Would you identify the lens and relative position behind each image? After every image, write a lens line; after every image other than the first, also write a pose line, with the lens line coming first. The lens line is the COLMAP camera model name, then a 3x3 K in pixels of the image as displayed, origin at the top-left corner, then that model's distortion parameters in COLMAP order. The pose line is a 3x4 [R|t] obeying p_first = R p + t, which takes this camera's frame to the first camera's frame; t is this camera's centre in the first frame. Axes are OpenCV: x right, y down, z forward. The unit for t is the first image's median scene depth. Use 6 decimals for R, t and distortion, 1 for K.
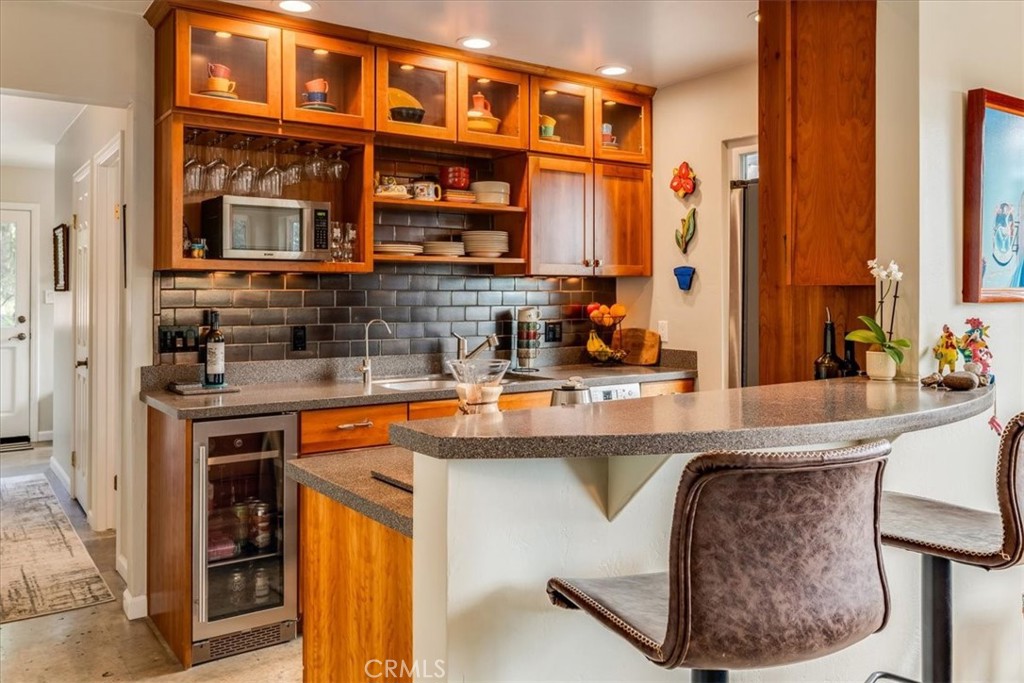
lens RADIAL K [[822.6, 0, 493.0], [0, 822.6, 288.6], [0, 0, 1]] dist [0.004828, 0.001657]
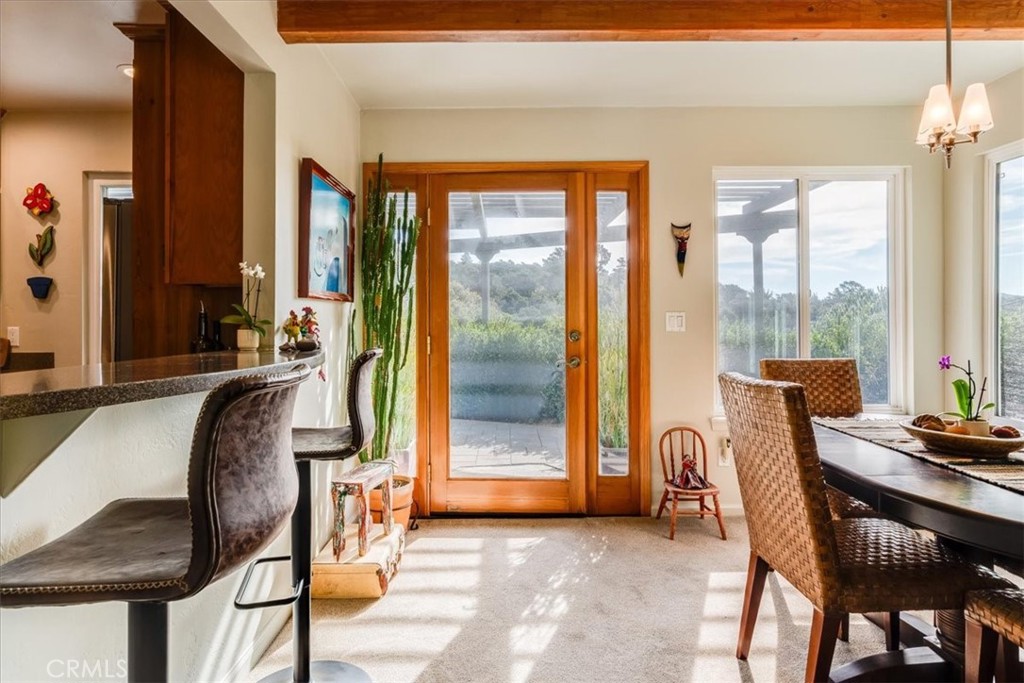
lens RADIAL K [[537.9, 0, 502.7], [0, 537.9, 317.9], [0, 0, 1]] dist [-0.002906, 0.001135]
pose [[0.562706, 0.003454, 0.826650, -0.022809], [-0.002015, 0.999994, -0.002806, 0.041642], [-0.826655, -0.000087, 0.562709, 0.104263]]
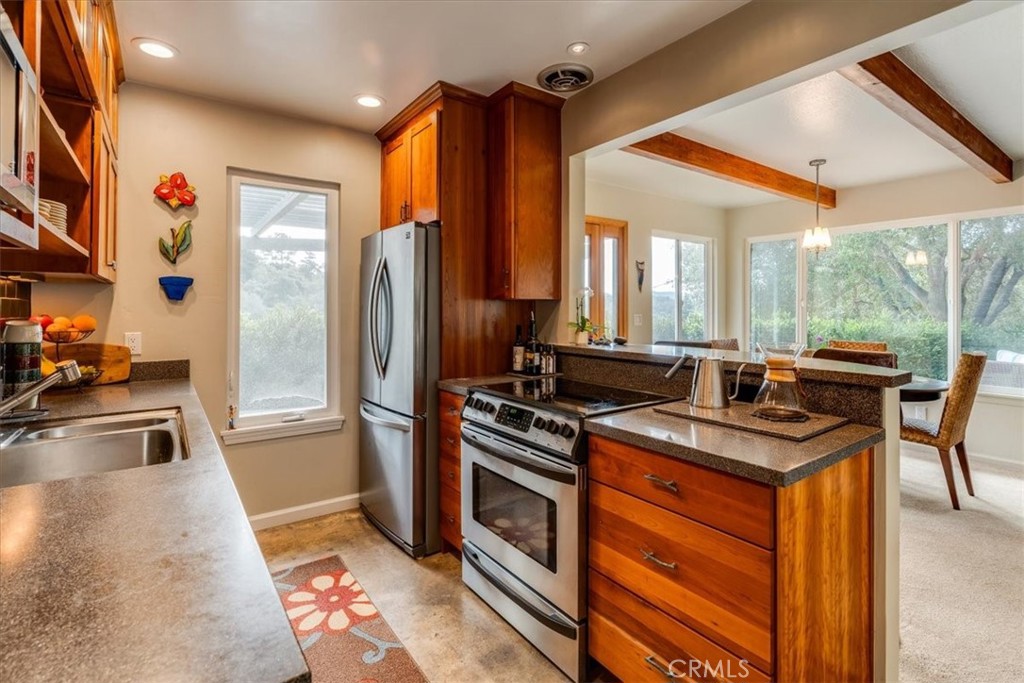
lens RADIAL K [[482.6, 0, 510.8], [0, 482.6, 306.7], [0, 0, 1]] dist [-0.003146, 0.000041]
pose [[-0.031045, 0.005888, 0.999501, -0.524060], [-0.006224, 0.999962, -0.006084, 0.015982], [-0.999499, -0.006409, -0.031007, 0.875896]]
